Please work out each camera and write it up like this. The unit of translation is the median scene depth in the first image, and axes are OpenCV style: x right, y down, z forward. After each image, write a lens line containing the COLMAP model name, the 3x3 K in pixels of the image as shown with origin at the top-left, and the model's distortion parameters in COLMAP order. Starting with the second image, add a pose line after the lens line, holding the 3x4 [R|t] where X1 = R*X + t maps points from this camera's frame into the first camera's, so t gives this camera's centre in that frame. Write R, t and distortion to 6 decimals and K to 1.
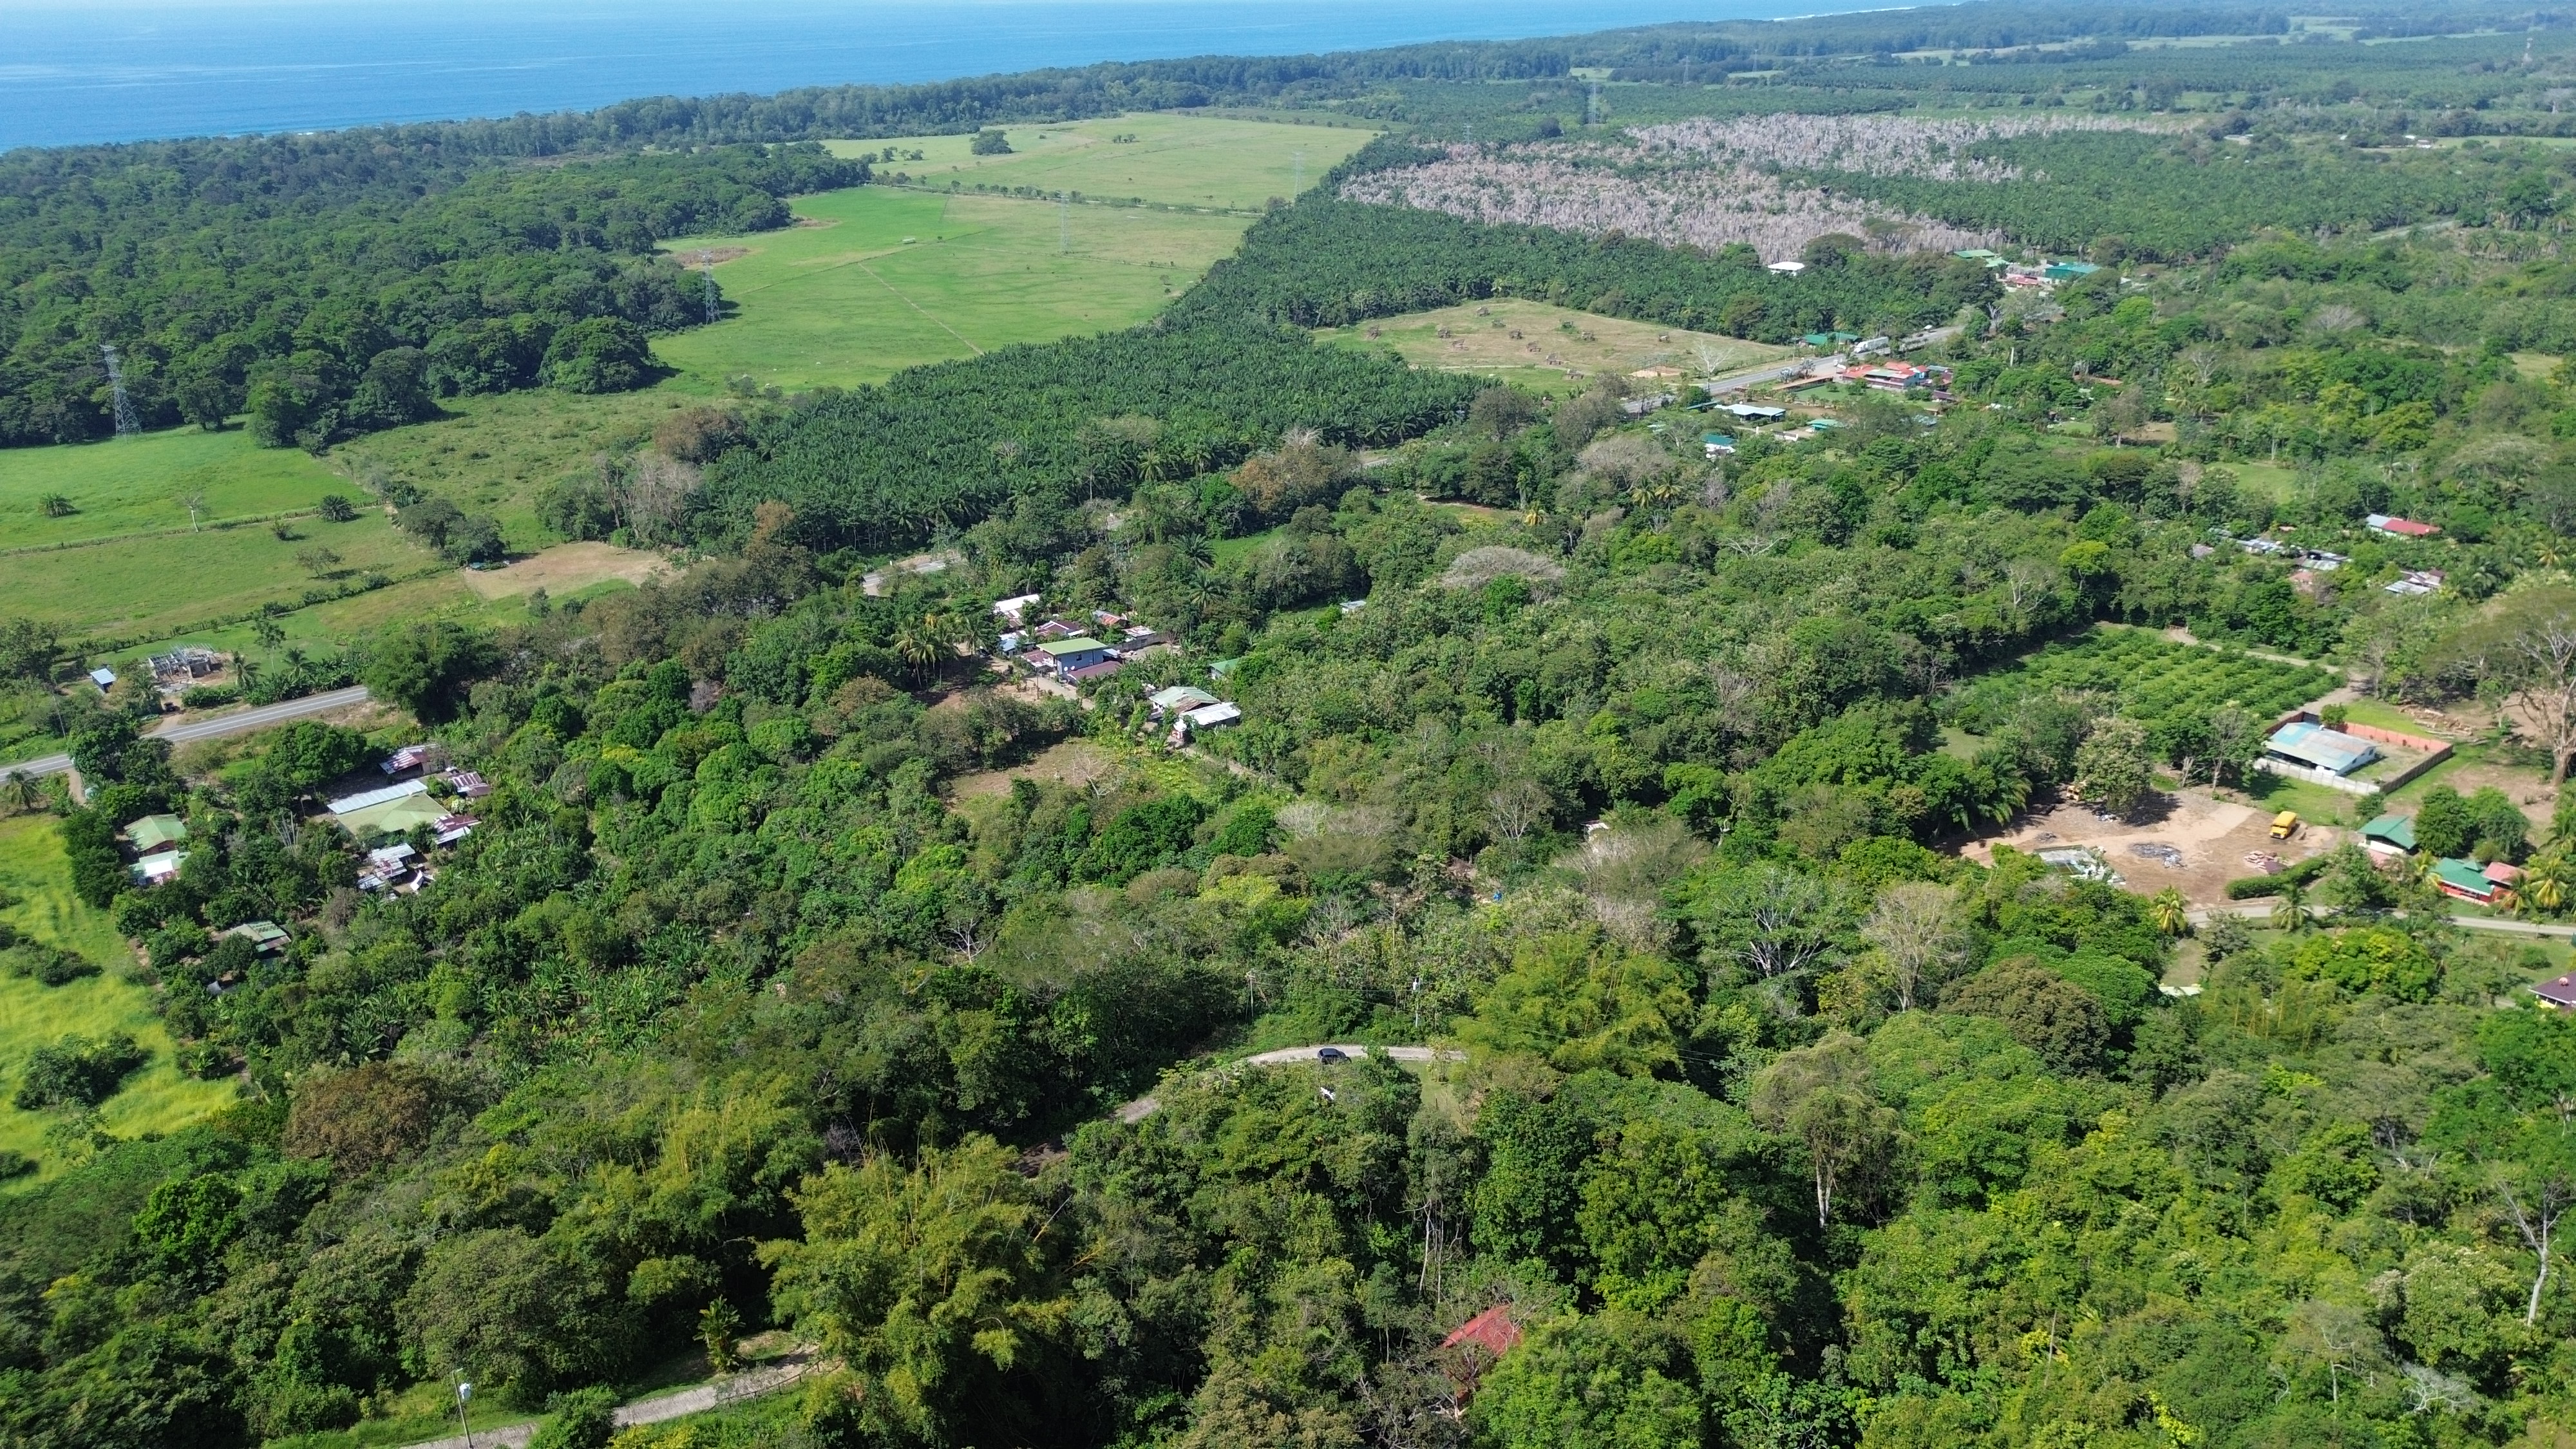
lens RADIAL K [[1758.4, 0, 1220.8], [0, 1758.4, 665.4], [0, 0, 1]] dist [0.066102, -0.066464]
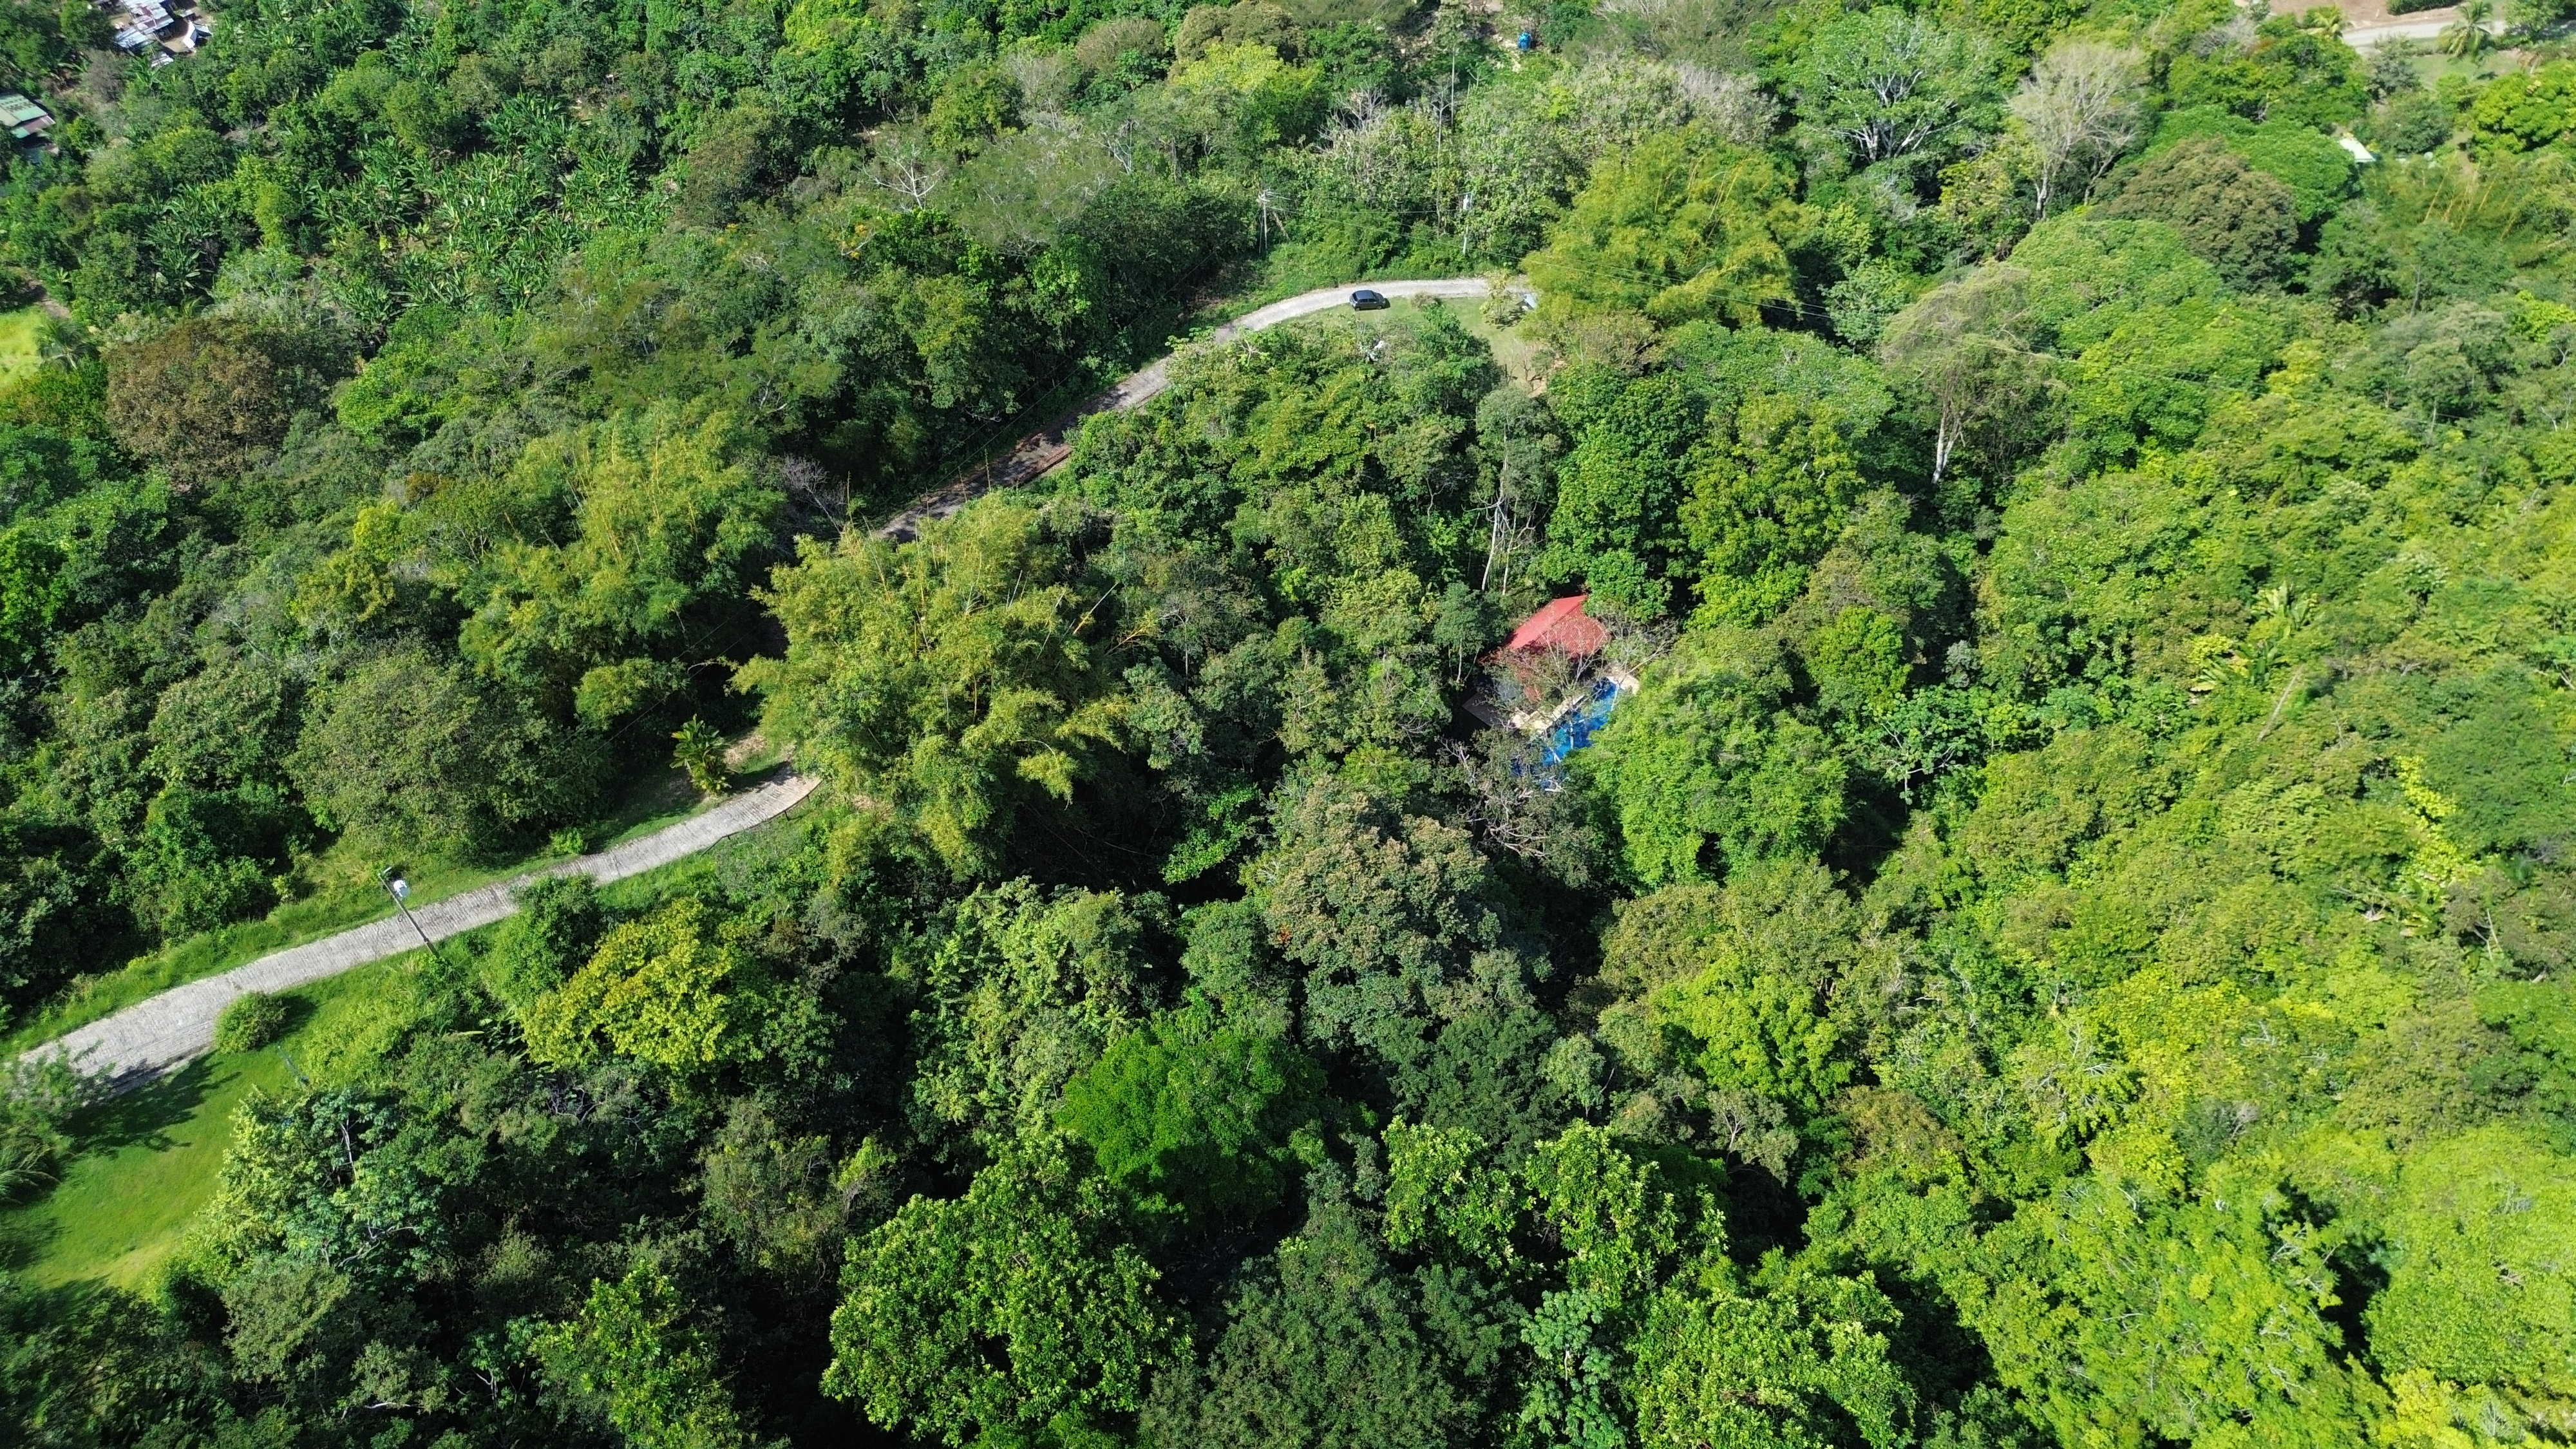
lens RADIAL K [[1758.4, 0, 1220.8], [0, 1758.4, 665.4], [0, 0, 1]] dist [0.066102, -0.066464]
pose [[0.997922, -0.046937, 0.044134, -0.058368], [0.018848, 0.867739, 0.496663, -0.049486], [-0.061609, -0.494799, 0.866821, 0.227329]]
